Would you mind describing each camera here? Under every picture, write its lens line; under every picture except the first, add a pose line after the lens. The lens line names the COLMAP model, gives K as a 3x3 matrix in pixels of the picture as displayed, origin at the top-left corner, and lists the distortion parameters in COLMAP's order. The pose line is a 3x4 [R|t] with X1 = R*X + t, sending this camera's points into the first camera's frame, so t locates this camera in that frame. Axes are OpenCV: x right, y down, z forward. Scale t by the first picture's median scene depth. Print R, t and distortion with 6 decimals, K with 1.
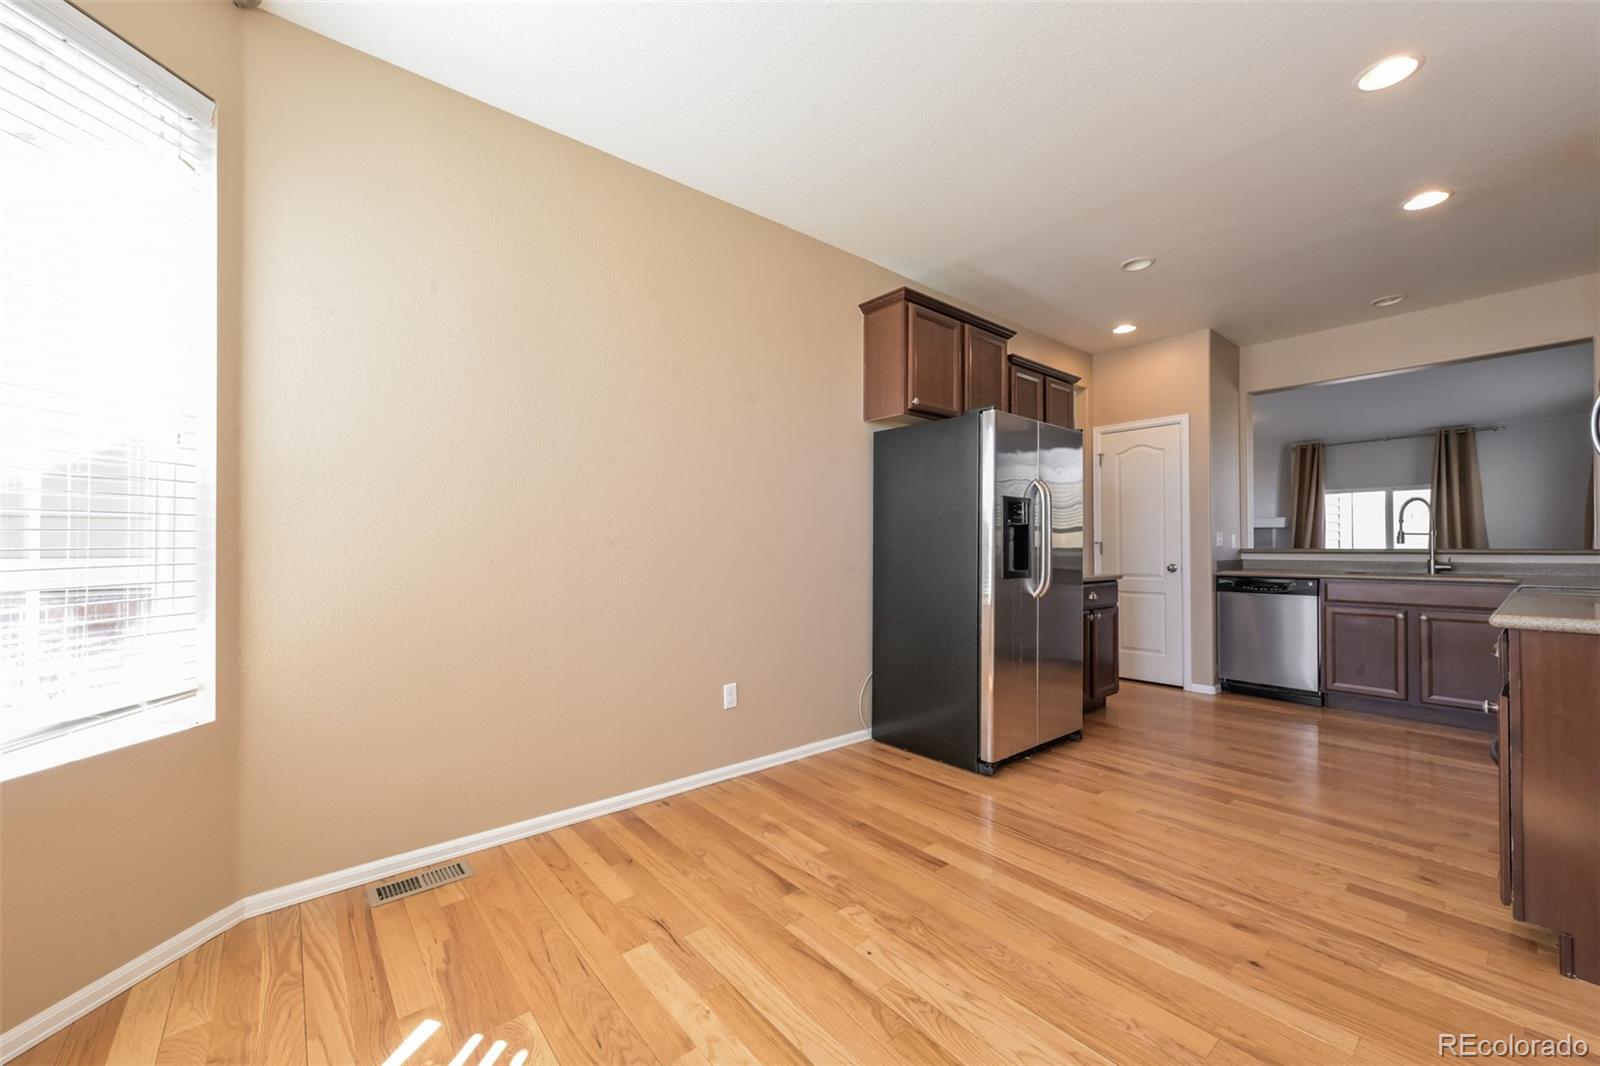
lens RADIAL K [[634.9, 0, 800.0], [0, 634.9, 538.4], [0, 0, 1]] dist [0.002726, 0.000107]
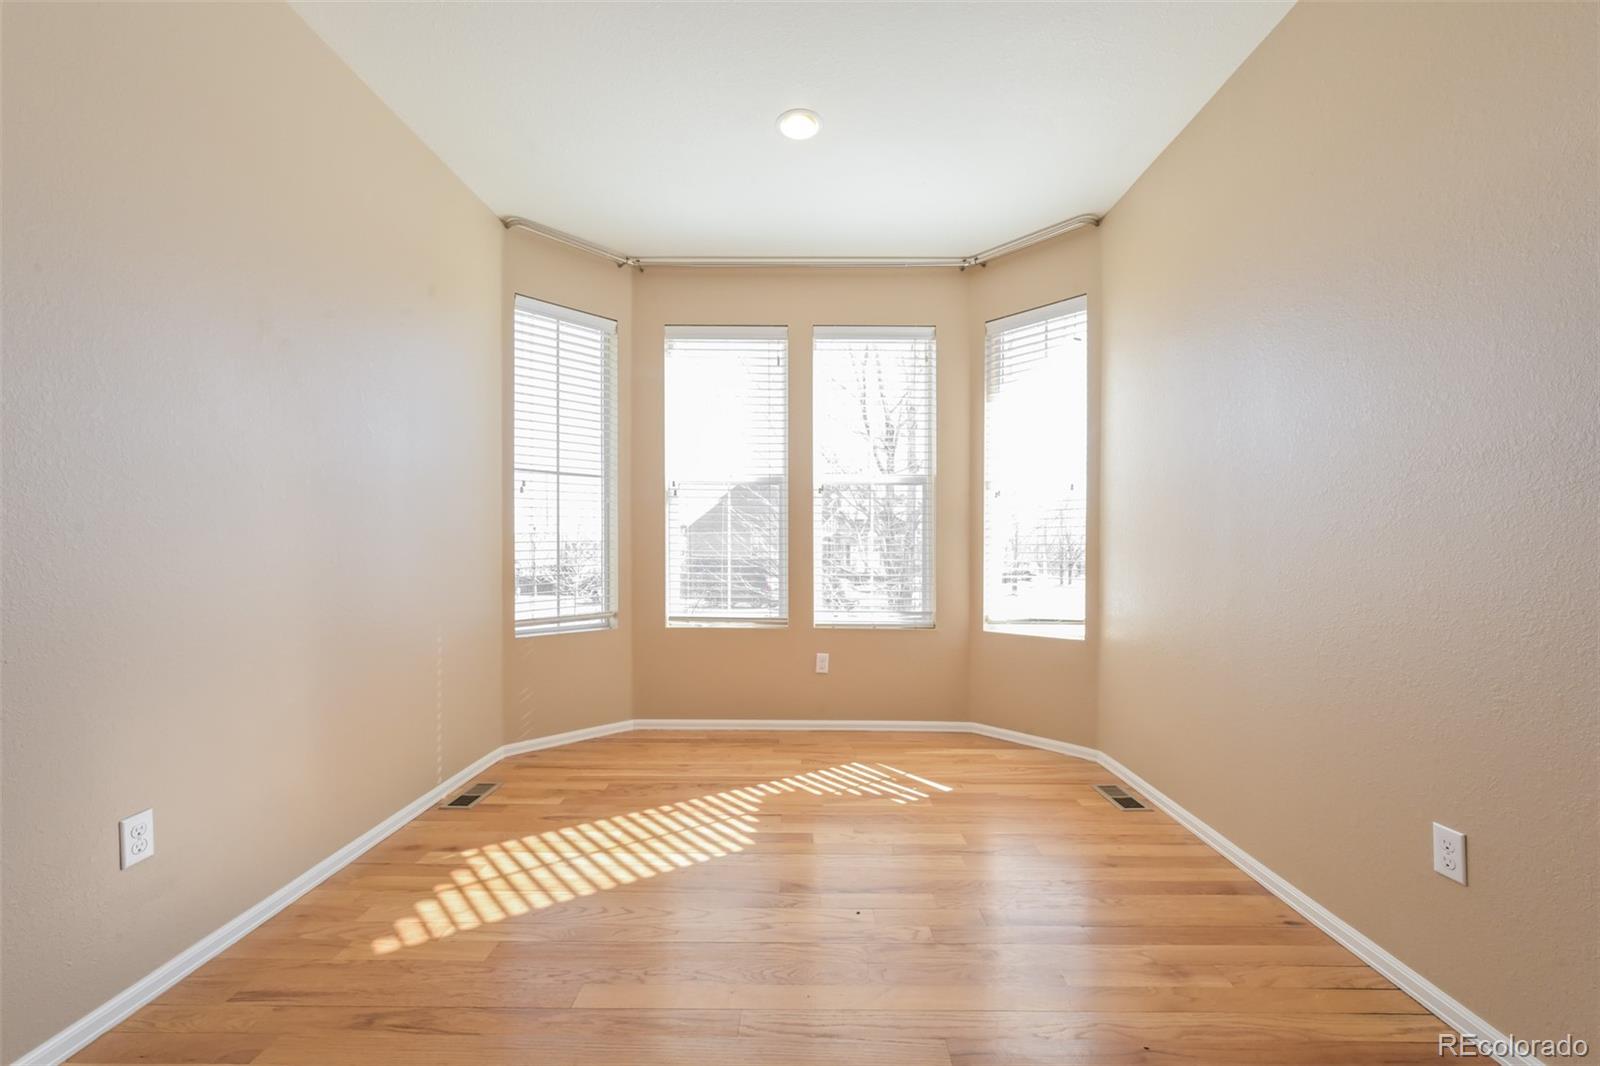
lens RADIAL K [[634.9, 0, 811.4], [0, 634.9, 543.2], [0, 0, 1]] dist [0.002726, 0.000107]
pose [[-0.628587, 0.002492, -0.777735, 0.566059], [0.009191, 0.999949, -0.004224, 0.010293], [0.777685, -0.009803, -0.628578, 0.913600]]
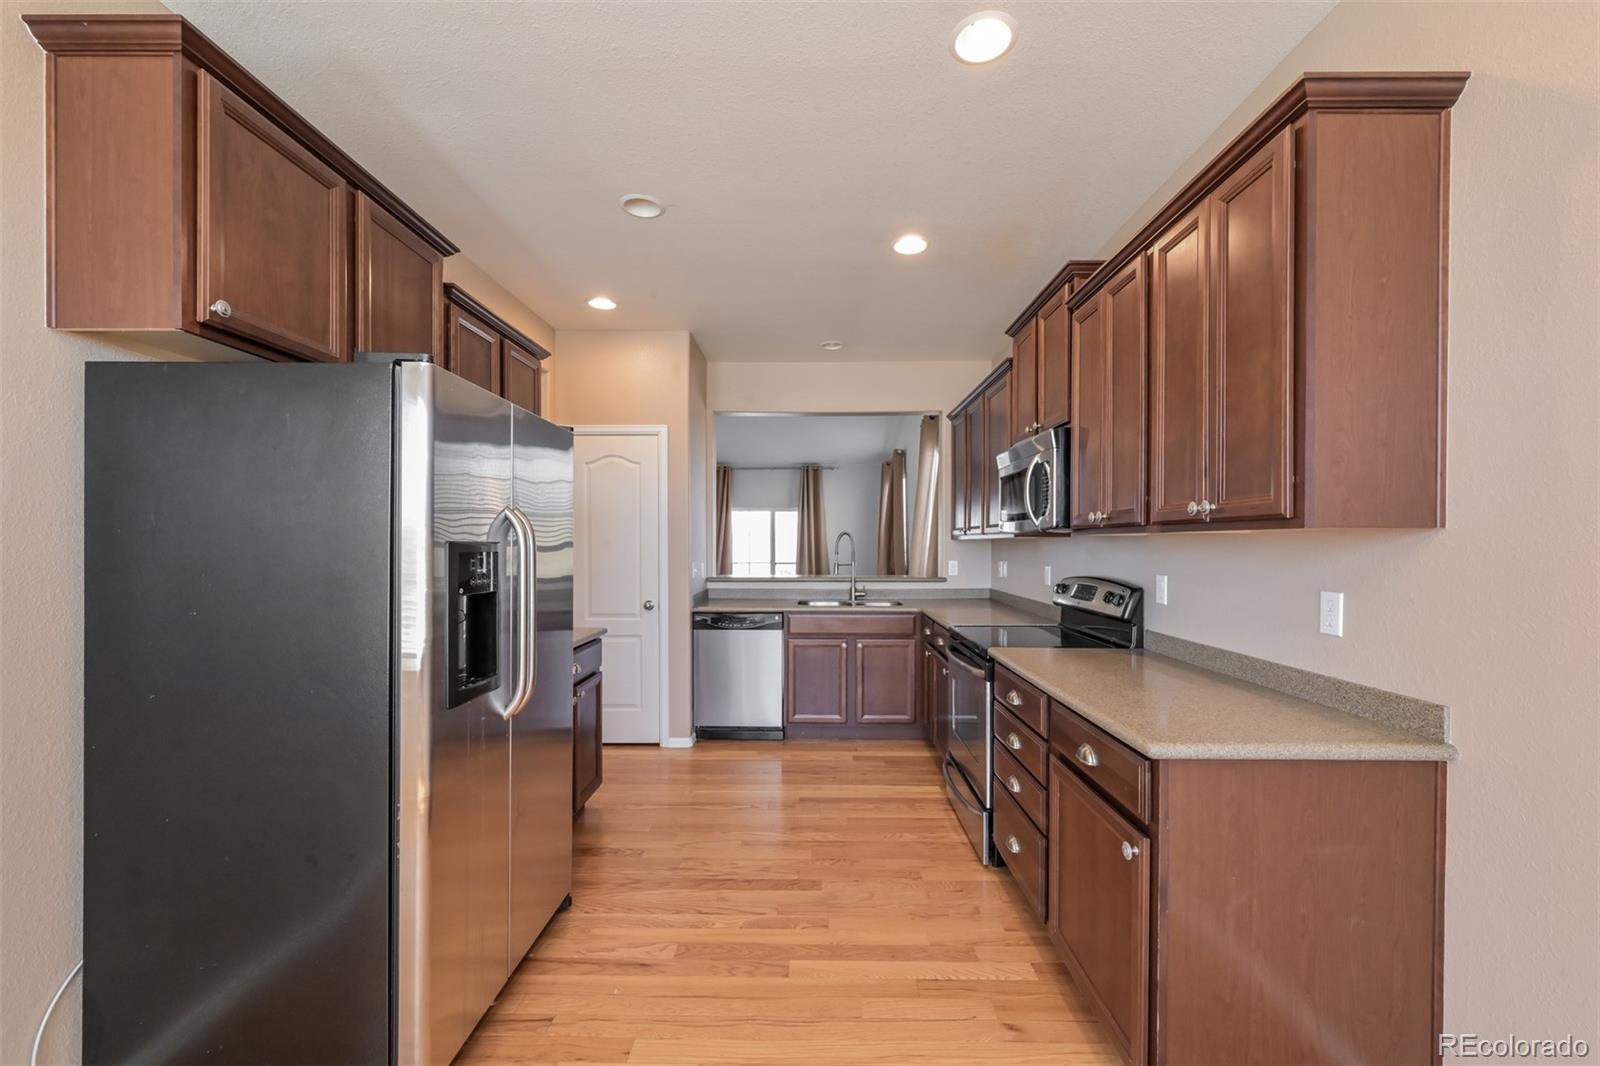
lens RADIAL K [[634.9, 0, 808.5], [0, 634.9, 548.0], [0, 0, 1]] dist [0.002726, 0.000107]
pose [[0.645245, -0.005472, 0.763956, 0.119128], [-0.012122, 0.999775, 0.017399, -0.072707], [-0.763880, -0.020487, 0.645033, 0.454692]]
